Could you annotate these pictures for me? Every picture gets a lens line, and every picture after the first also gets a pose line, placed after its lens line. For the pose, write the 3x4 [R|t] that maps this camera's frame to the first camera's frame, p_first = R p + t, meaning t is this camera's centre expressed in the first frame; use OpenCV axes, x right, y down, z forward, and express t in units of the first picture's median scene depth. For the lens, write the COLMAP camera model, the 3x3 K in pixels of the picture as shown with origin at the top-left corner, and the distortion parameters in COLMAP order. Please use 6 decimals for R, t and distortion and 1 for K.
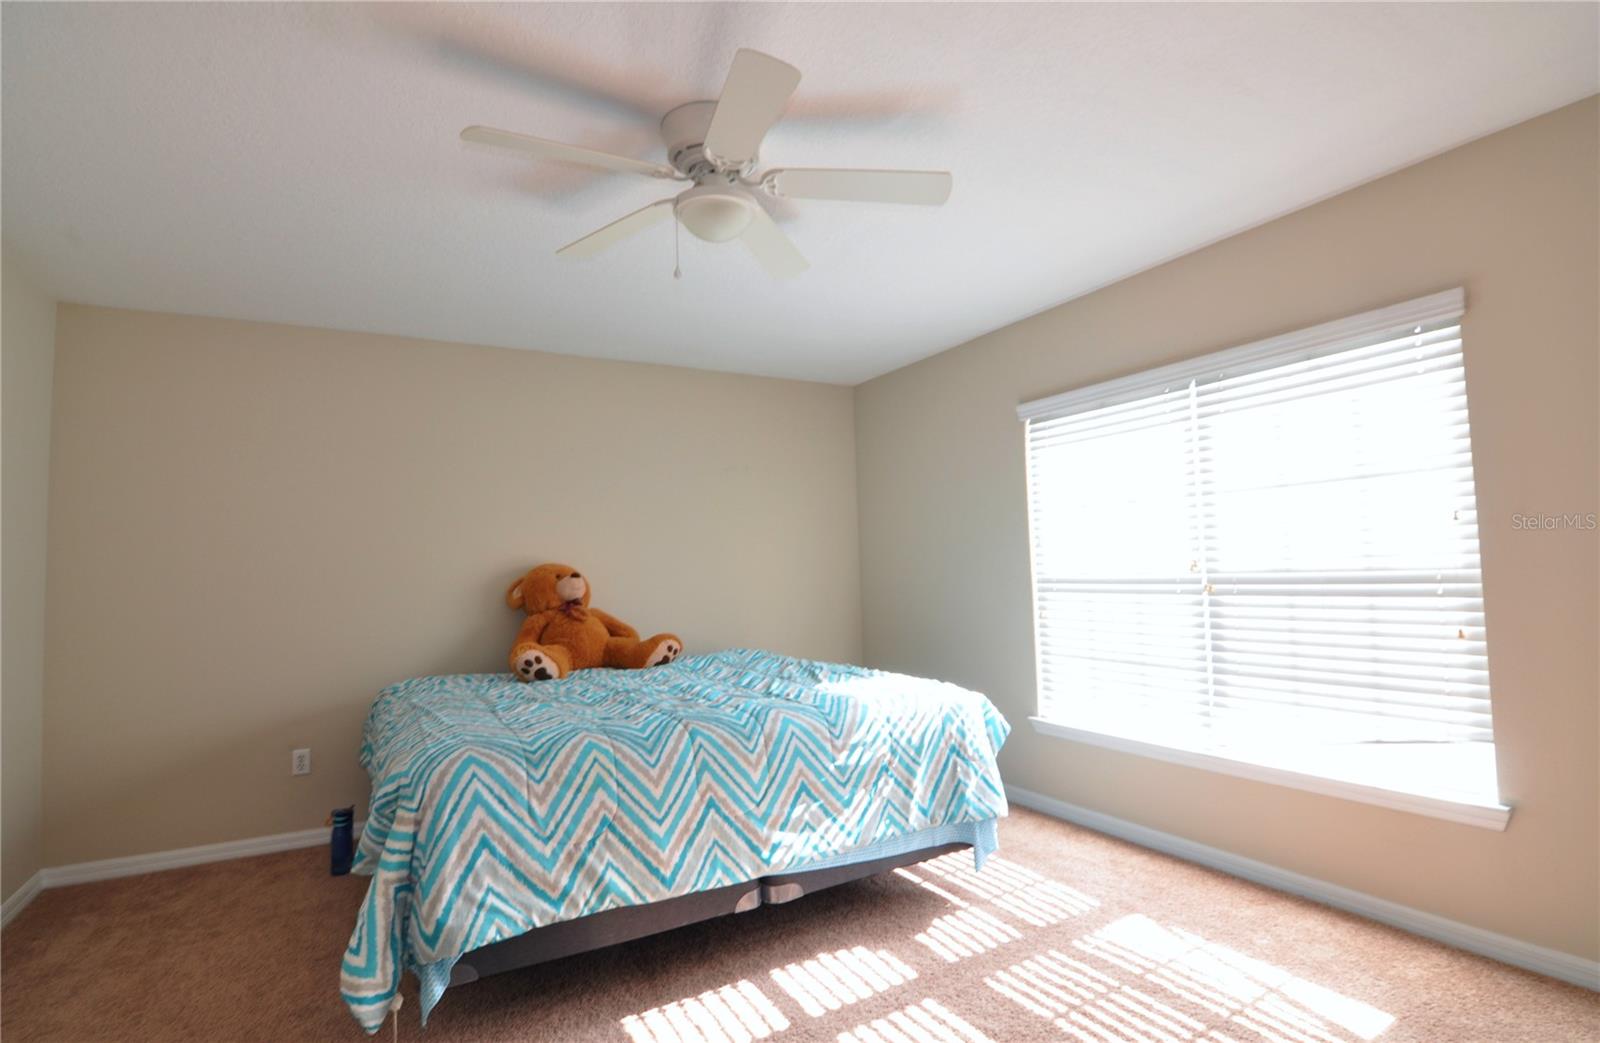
lens RADIAL K [[755.1, 0, 801.5], [0, 755.1, 520.7], [0, 0, 1]] dist [-0.030367, -0.000286]
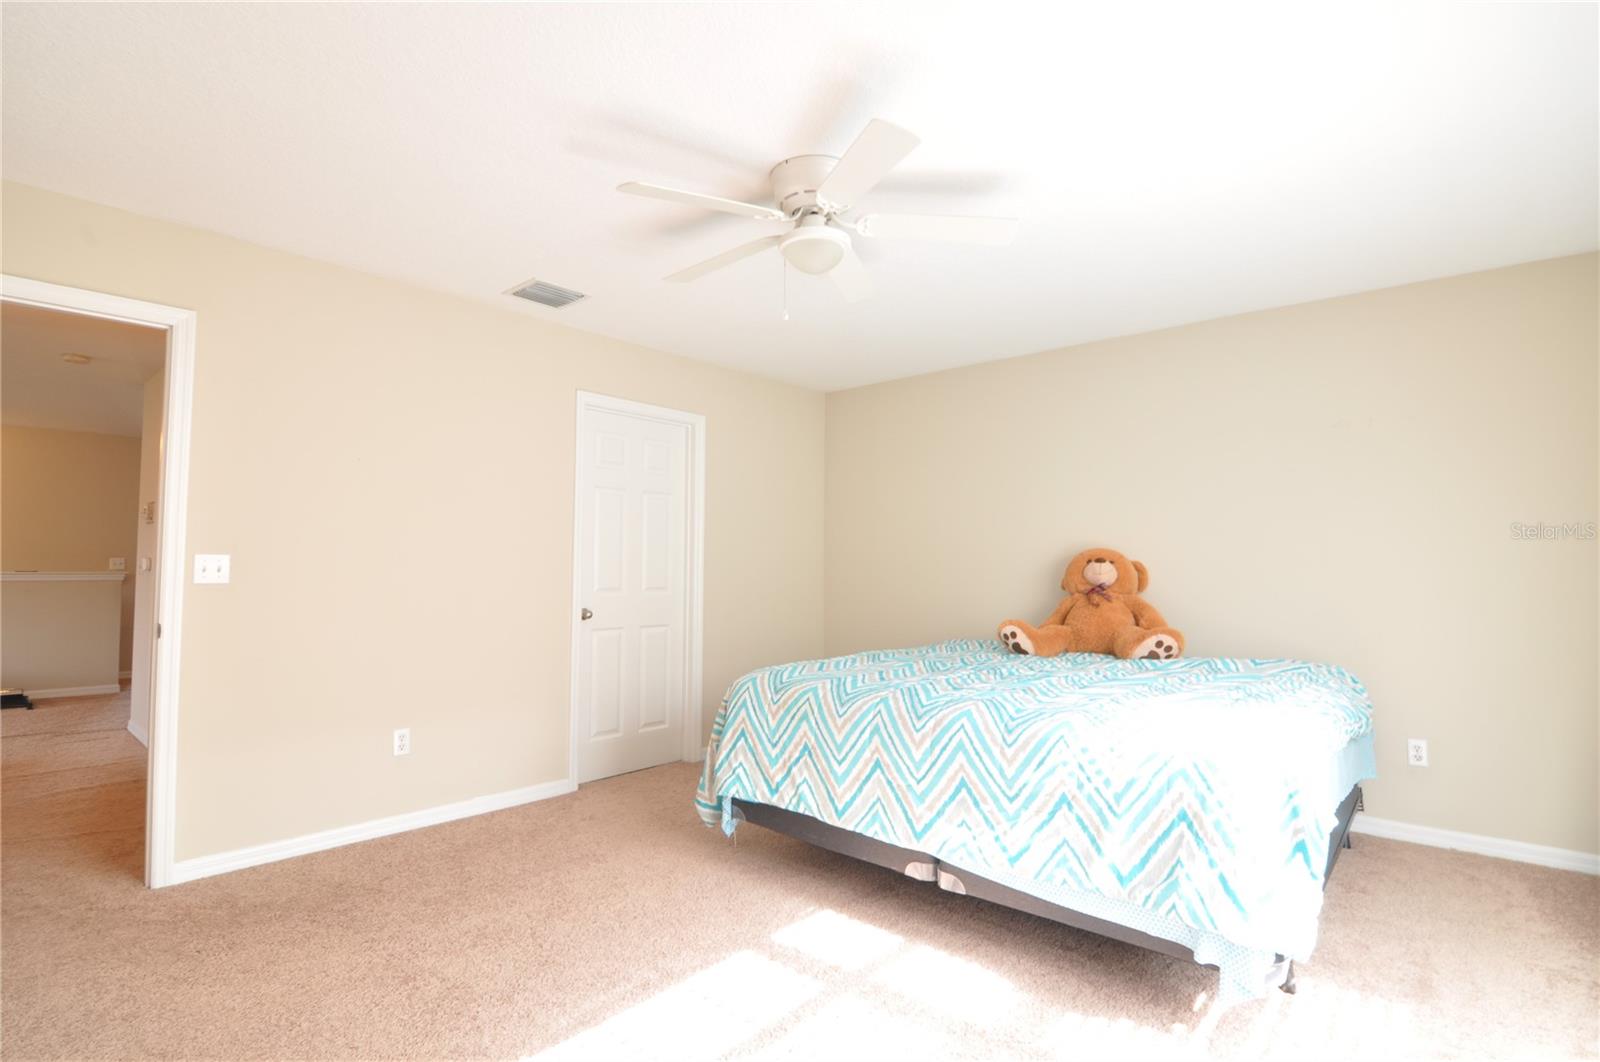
lens RADIAL K [[757.4, 0, 800.9], [0, 757.4, 532.1], [0, 0, 1]] dist [-0.030093, -0.000282]
pose [[0.348873, -0.002260, -0.937167, 0.909336], [0.042592, 0.999002, 0.013446, 0.010791], [0.936202, -0.044607, 0.348621, 0.522174]]
